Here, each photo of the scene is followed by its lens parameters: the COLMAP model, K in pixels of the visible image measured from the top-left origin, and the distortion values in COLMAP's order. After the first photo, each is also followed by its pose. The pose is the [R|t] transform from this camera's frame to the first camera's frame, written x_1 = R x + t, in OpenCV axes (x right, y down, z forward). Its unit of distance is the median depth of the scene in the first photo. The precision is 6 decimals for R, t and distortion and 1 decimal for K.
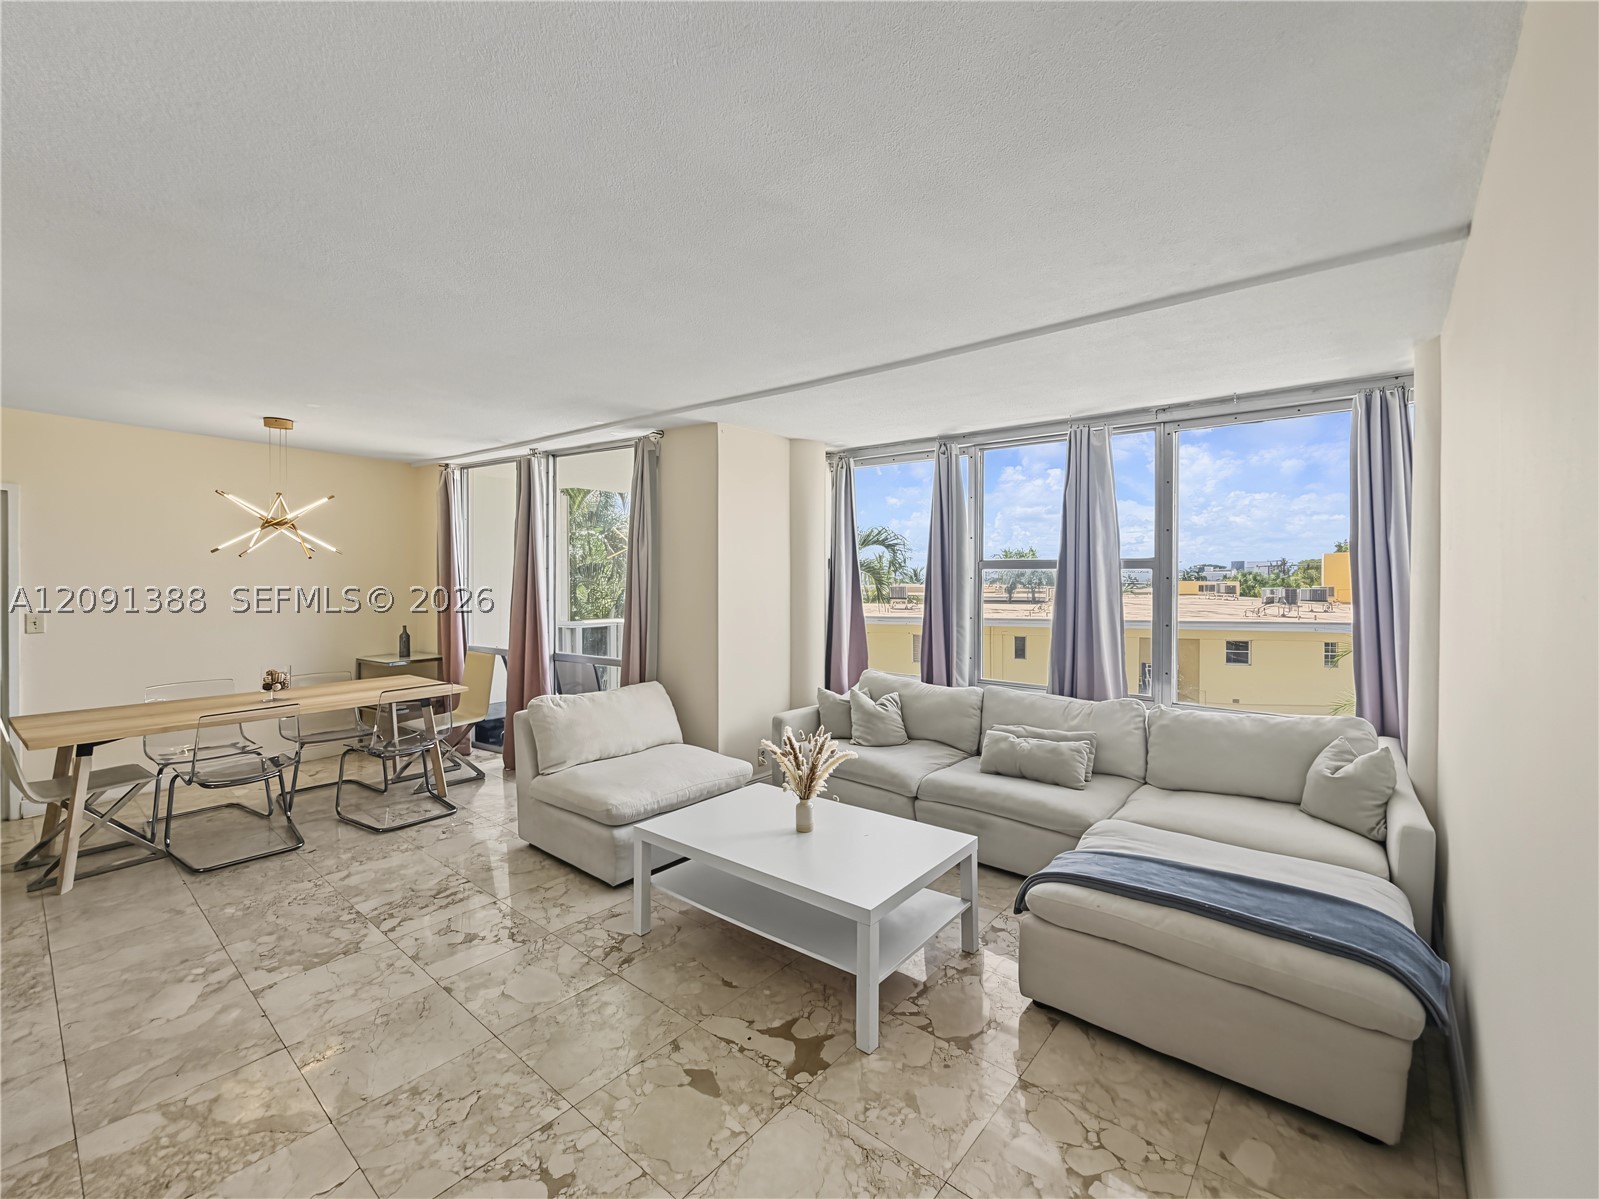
lens RADIAL K [[681.1, 0, 799.5], [0, 681.1, 599.5], [0, 0, 1]] dist [0.001253, -0.000496]
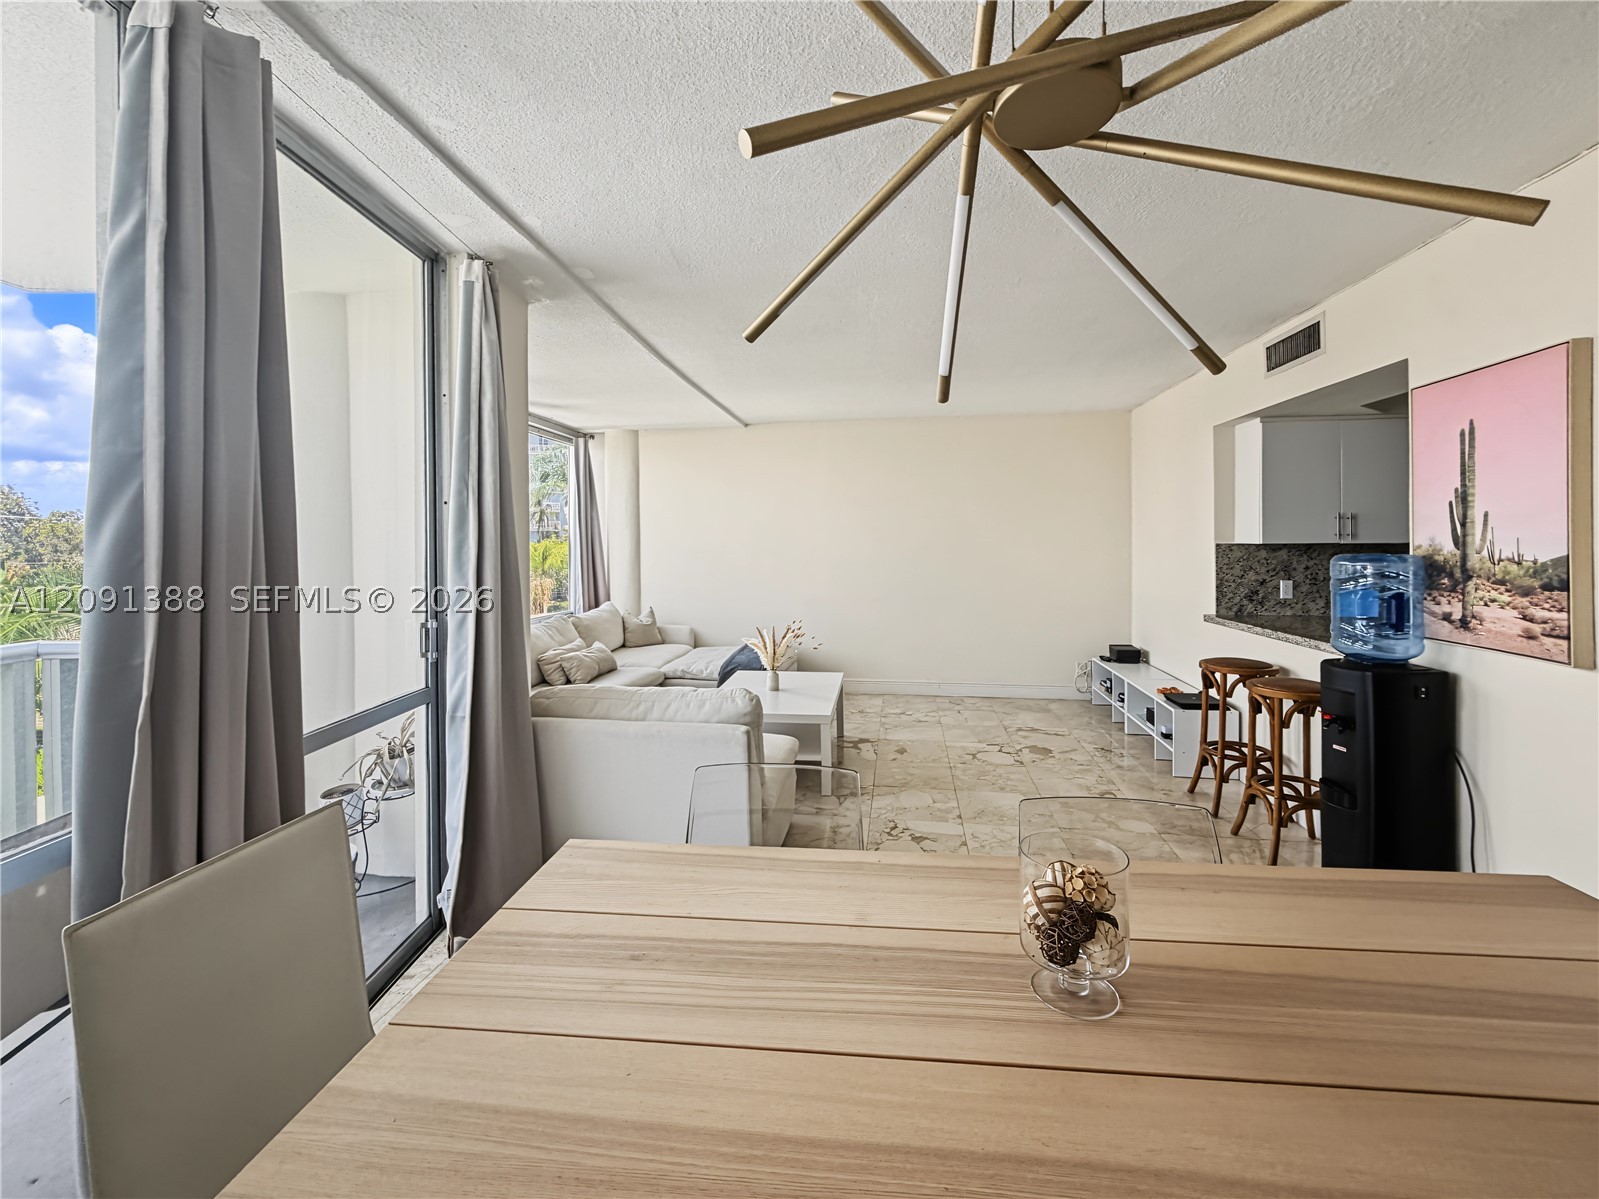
lens RADIAL K [[692.7, 0, 798.9], [0, 692.7, 543.2], [0, 0, 1]] dist [0.001387, 0.000173]
pose [[-0.529692, -0.001892, 0.848188, -1.040110], [0.032192, 0.999232, 0.022333, -0.022480], [-0.847579, 0.039135, -0.529224, 1.351153]]
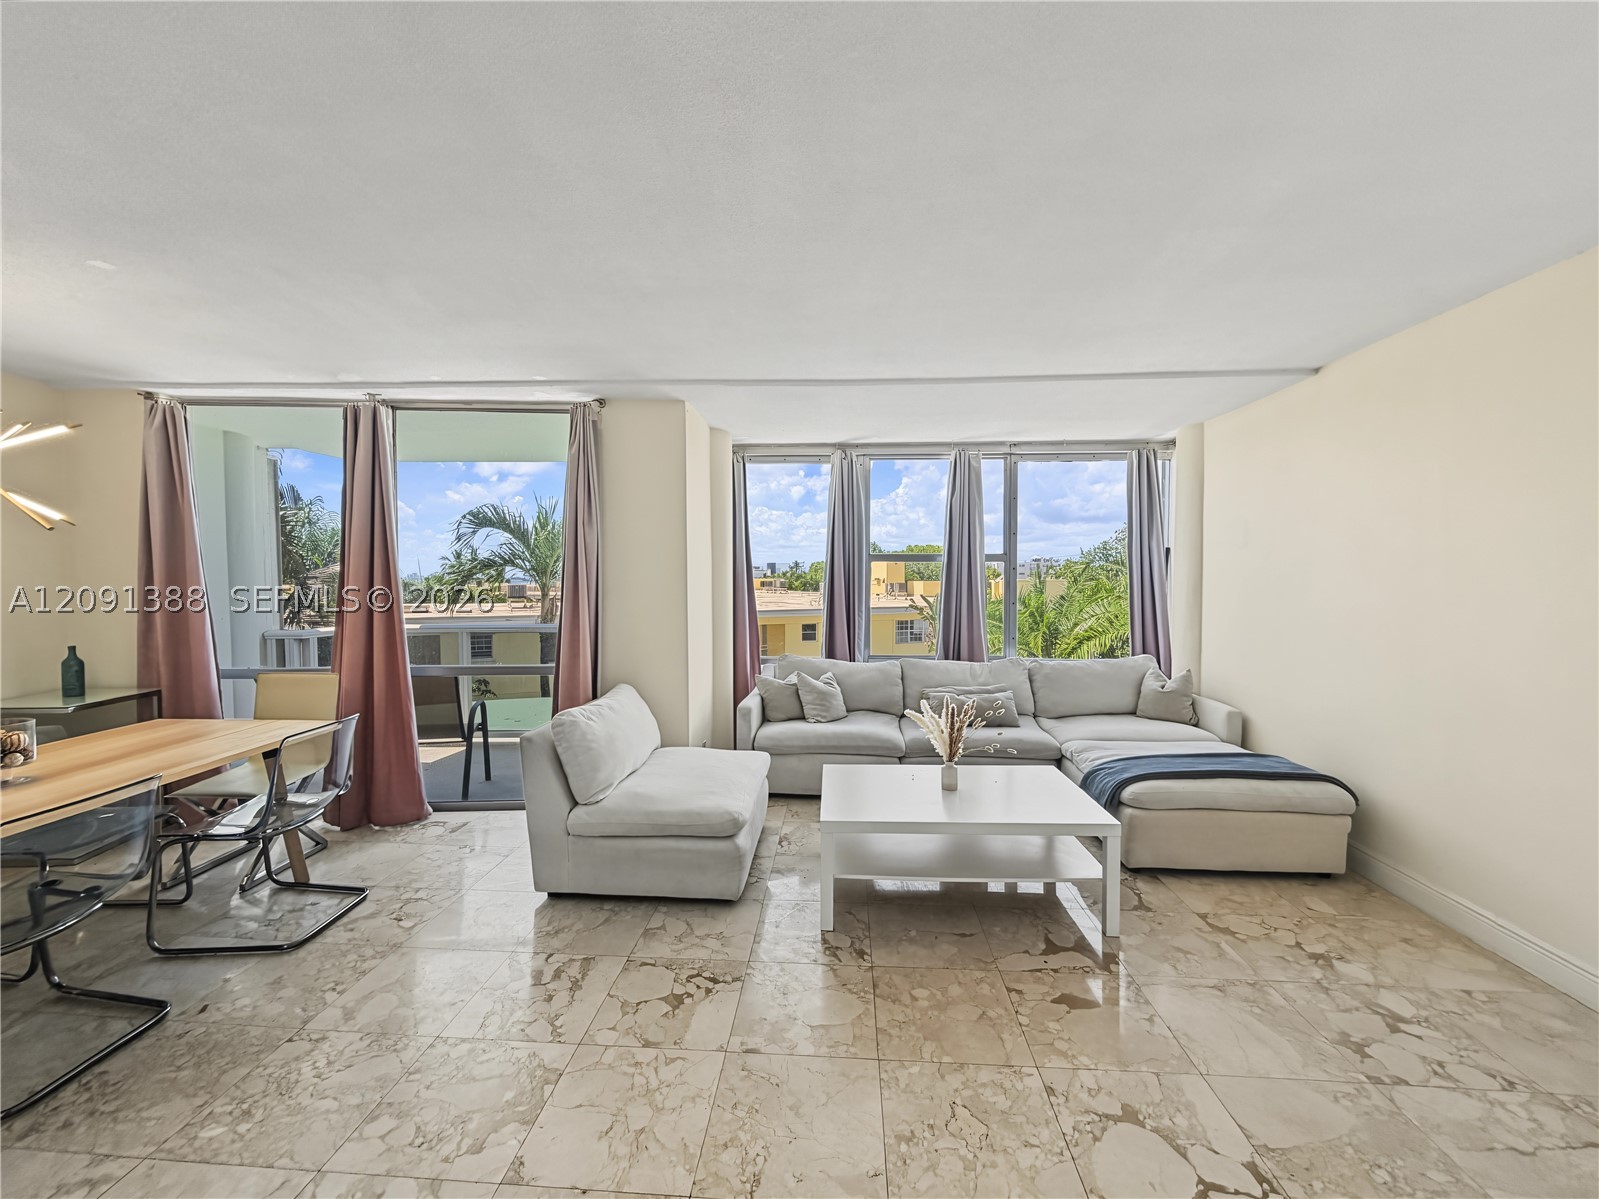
lens RADIAL K [[643.2, 0, 796.4], [0, 643.2, 610.2], [0, 0, 1]] dist [-0.001092, 0.000259]
pose [[0.809018, -0.034099, 0.586793, -0.613802], [0.022643, 0.999383, 0.026857, 0.008301], [-0.587347, -0.008441, 0.809291, 0.224518]]
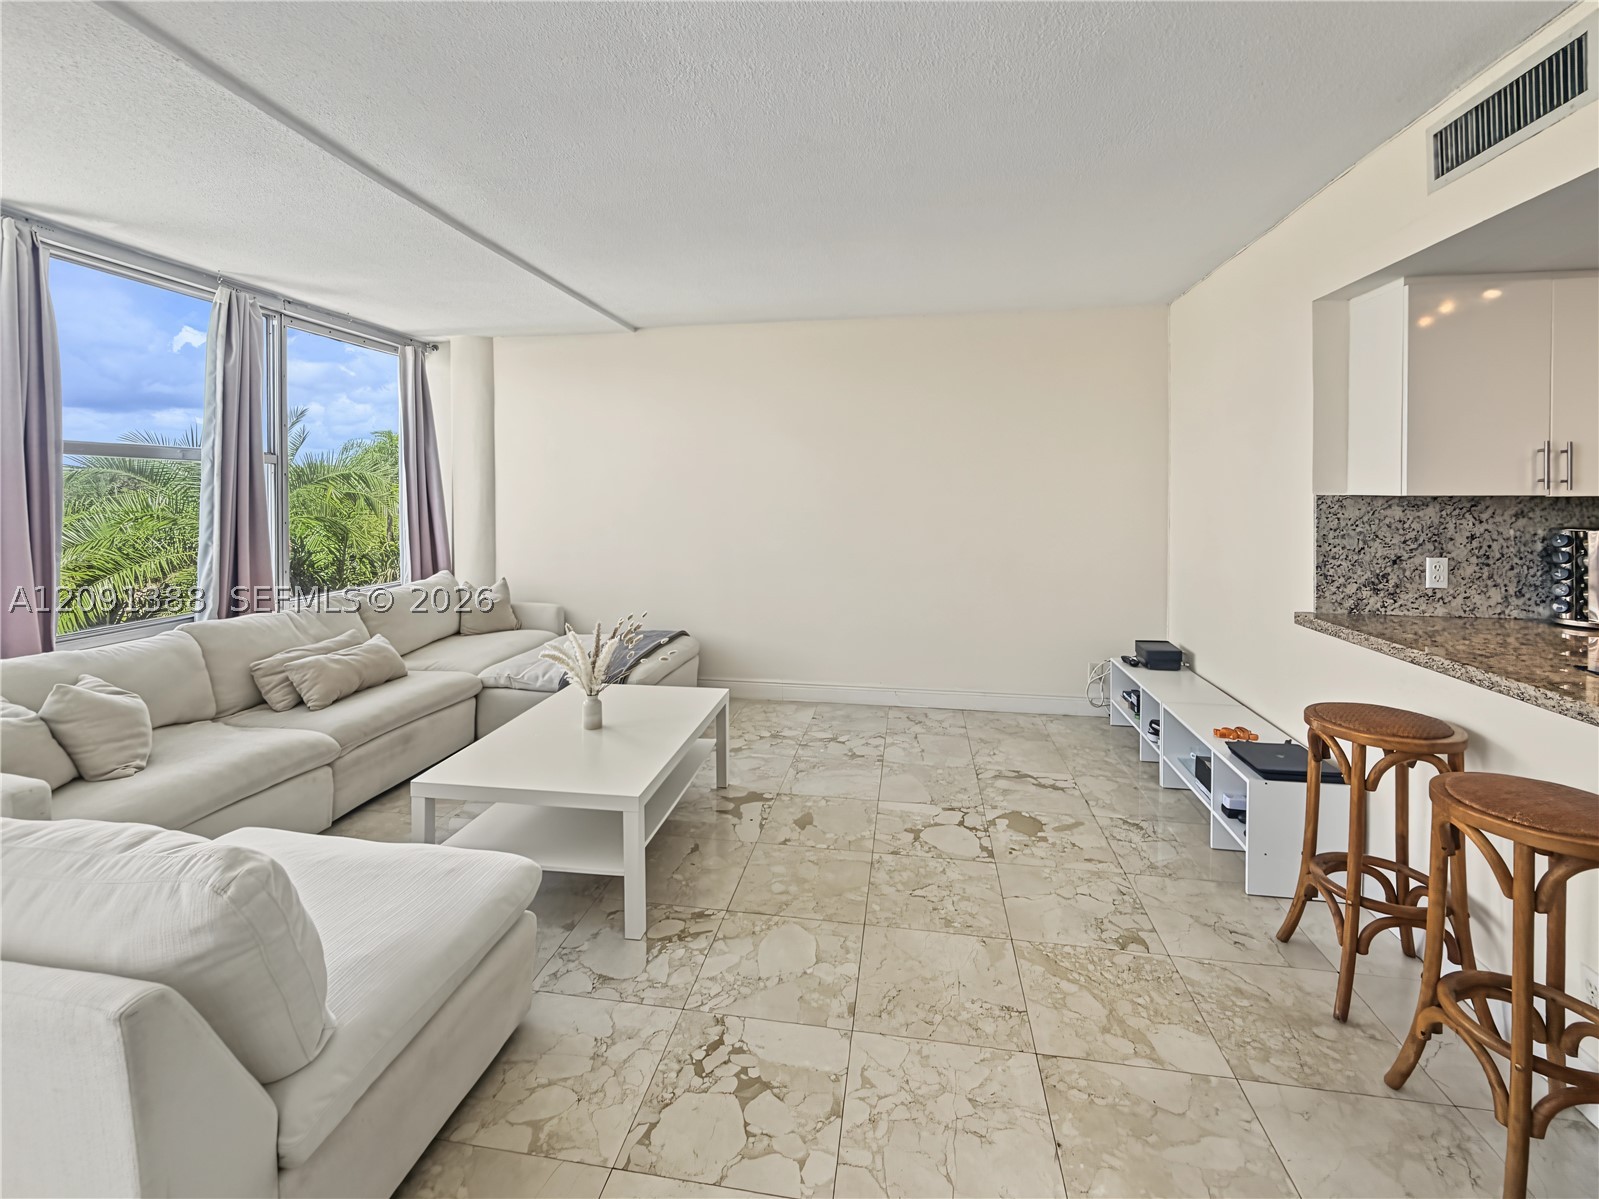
lens RADIAL K [[717.7, 0, 797.6], [0, 717.7, 495.7], [0, 0, 1]] dist [-0.000248, -0.000426]
pose [[-0.515871, -0.008188, 0.856627, -0.771783], [0.027526, 0.999280, 0.026128, -0.006227], [-0.856224, 0.037058, -0.515274, 0.961371]]
